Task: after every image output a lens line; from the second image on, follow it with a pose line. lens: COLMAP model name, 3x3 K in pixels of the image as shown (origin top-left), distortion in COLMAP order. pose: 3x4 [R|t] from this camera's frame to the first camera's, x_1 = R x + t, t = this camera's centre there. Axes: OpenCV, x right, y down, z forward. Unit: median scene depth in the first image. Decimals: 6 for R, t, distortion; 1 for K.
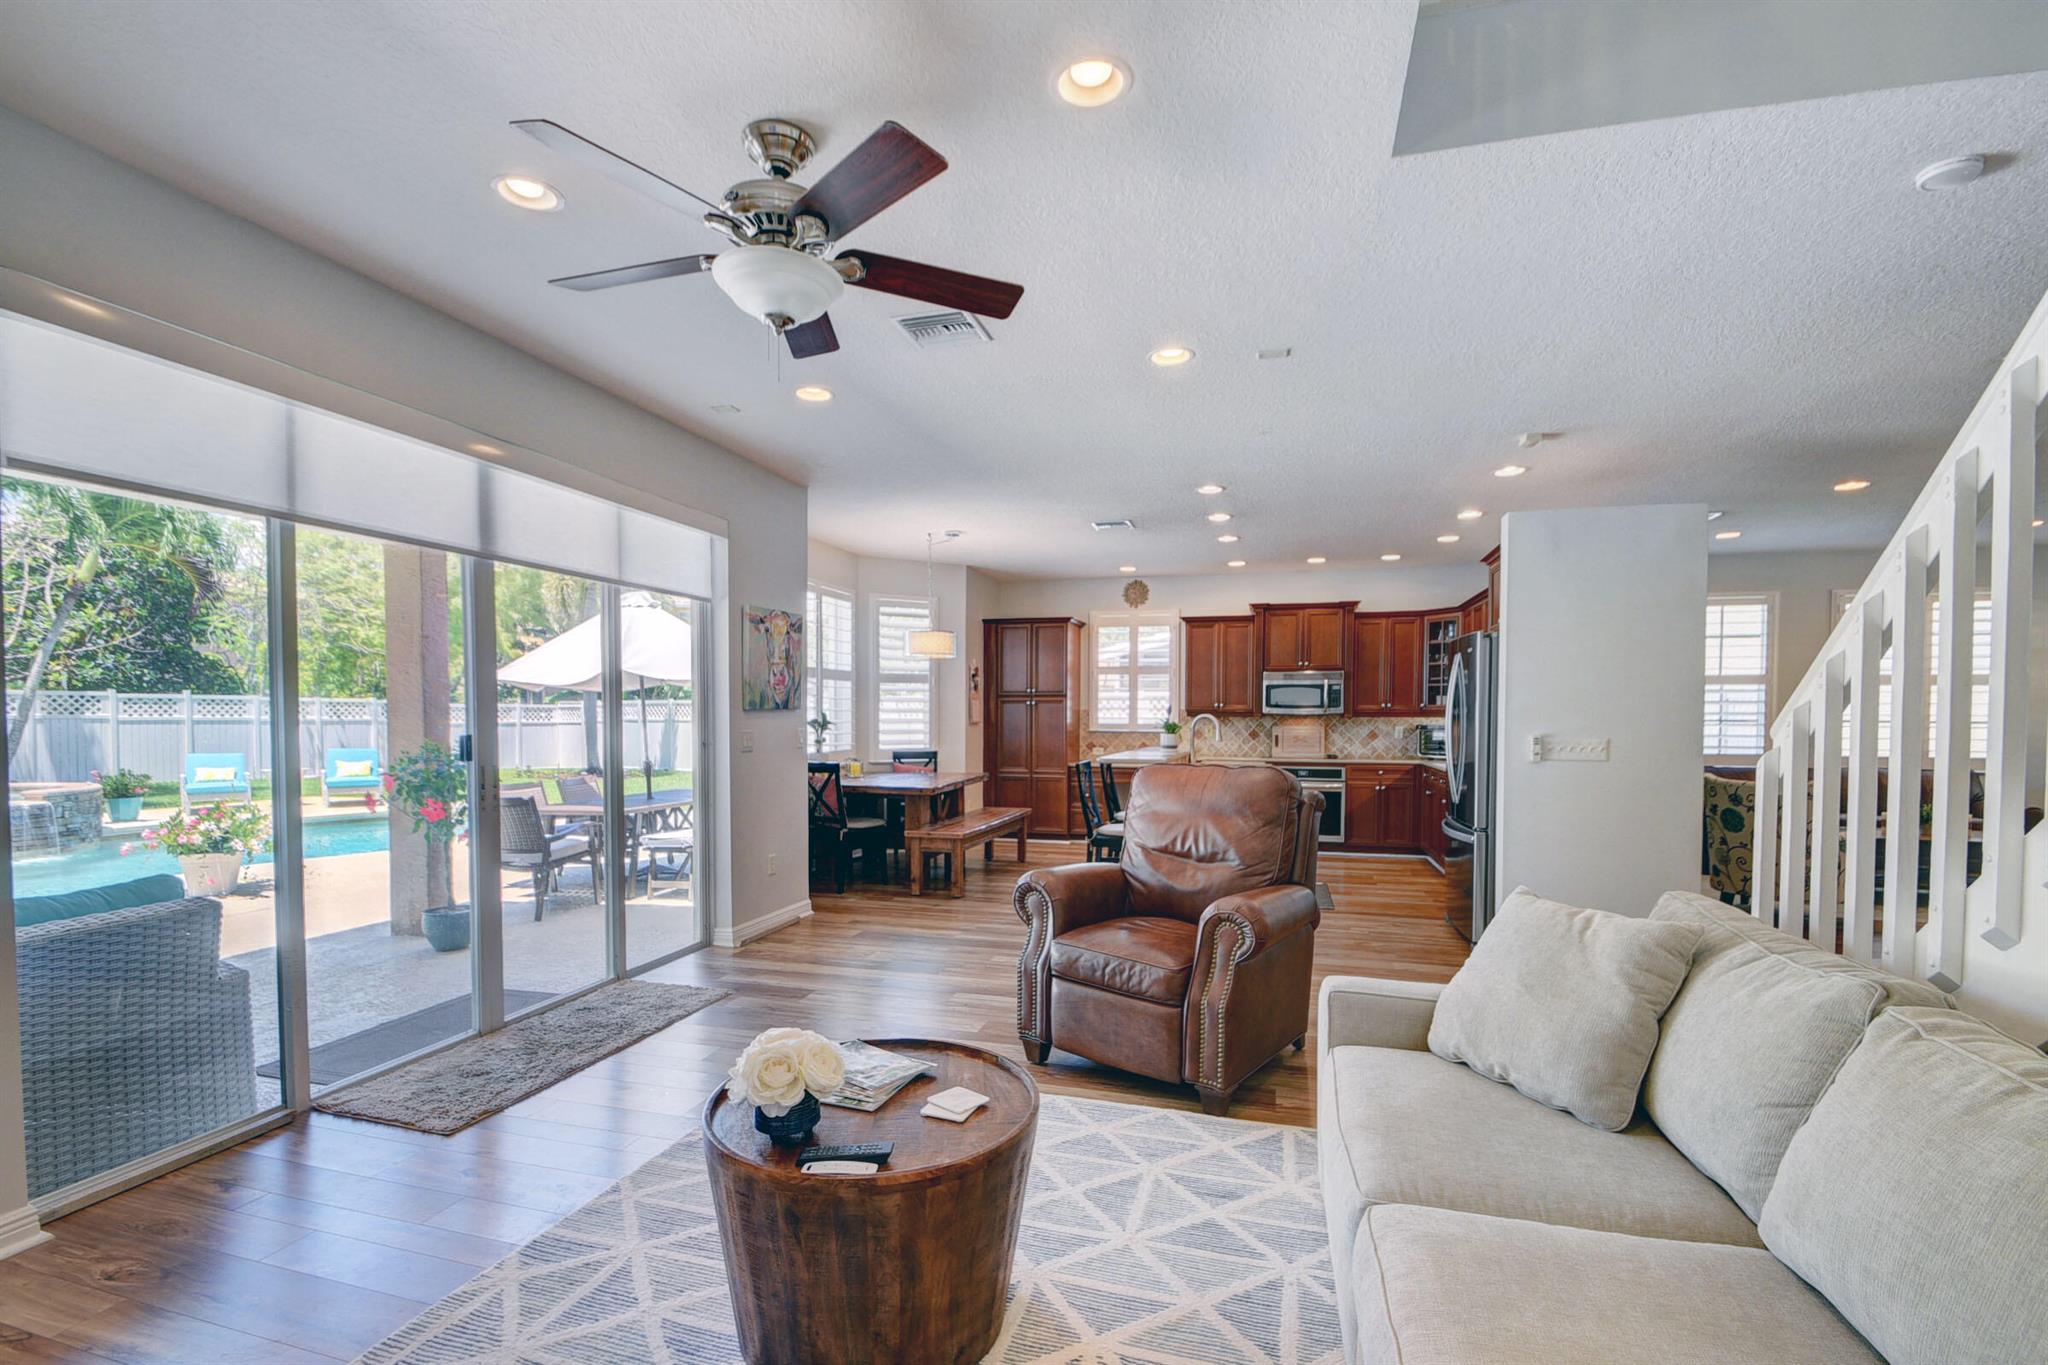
lens RADIAL K [[905.7, 0, 1023.5], [0, 905.7, 744.5], [0, 0, 1]] dist [0.020006, -0.000143]
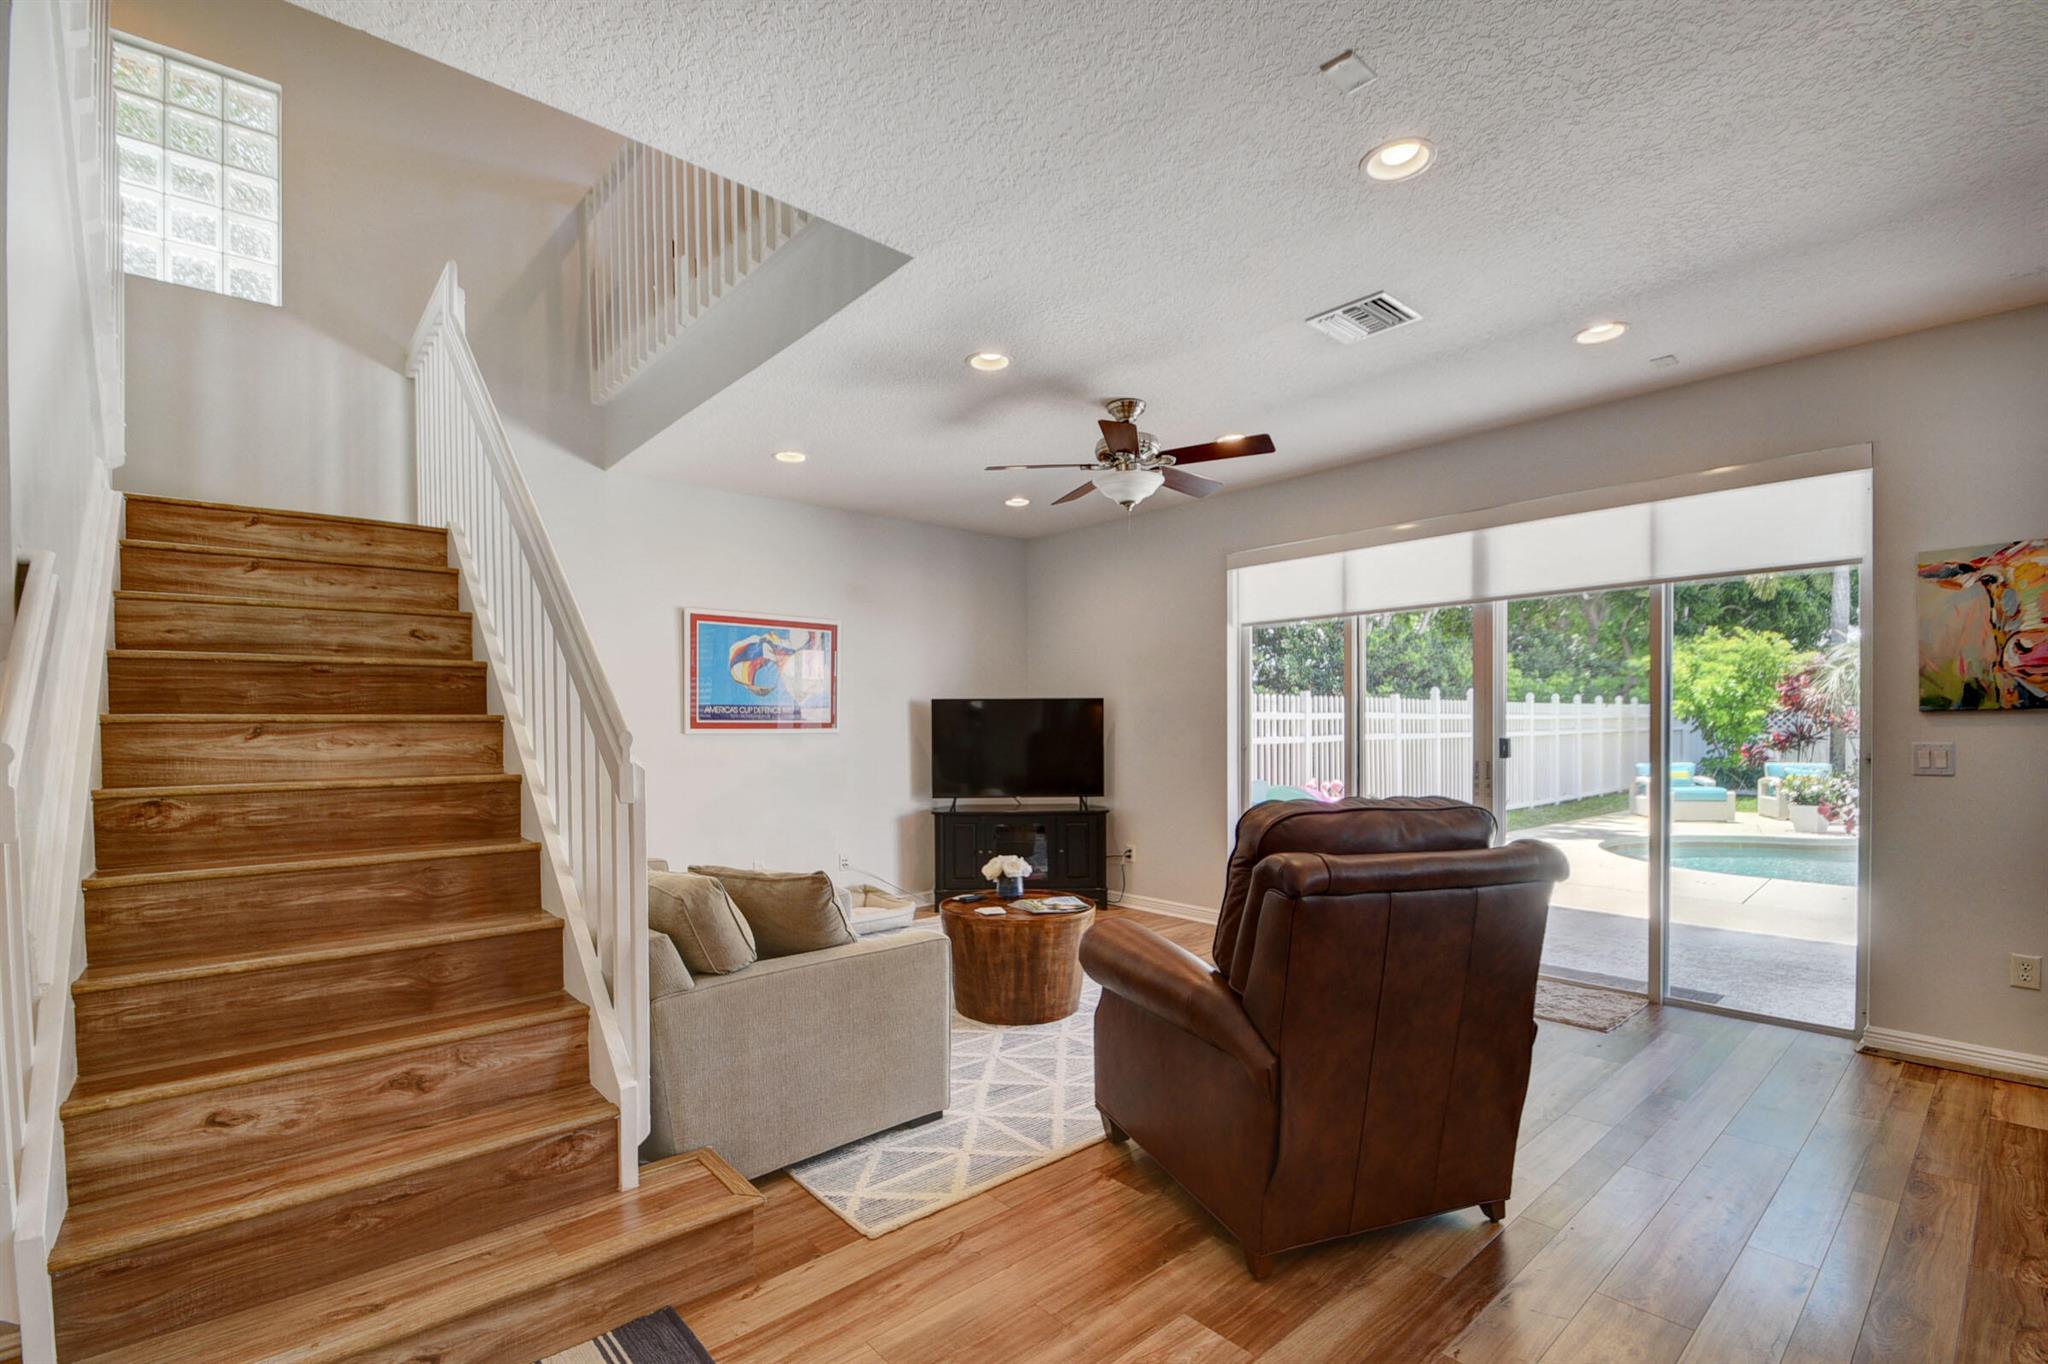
lens RADIAL K [[905.7, 0, 1023.5], [0, 905.7, 744.0], [0, 0, 1]] dist [0.020006, -0.000143]
pose [[-0.542466, 0.017086, -0.839904, 0.744100], [-0.023750, 0.999082, 0.035663, -0.028246], [0.839742, 0.039293, -0.541562, 0.995692]]
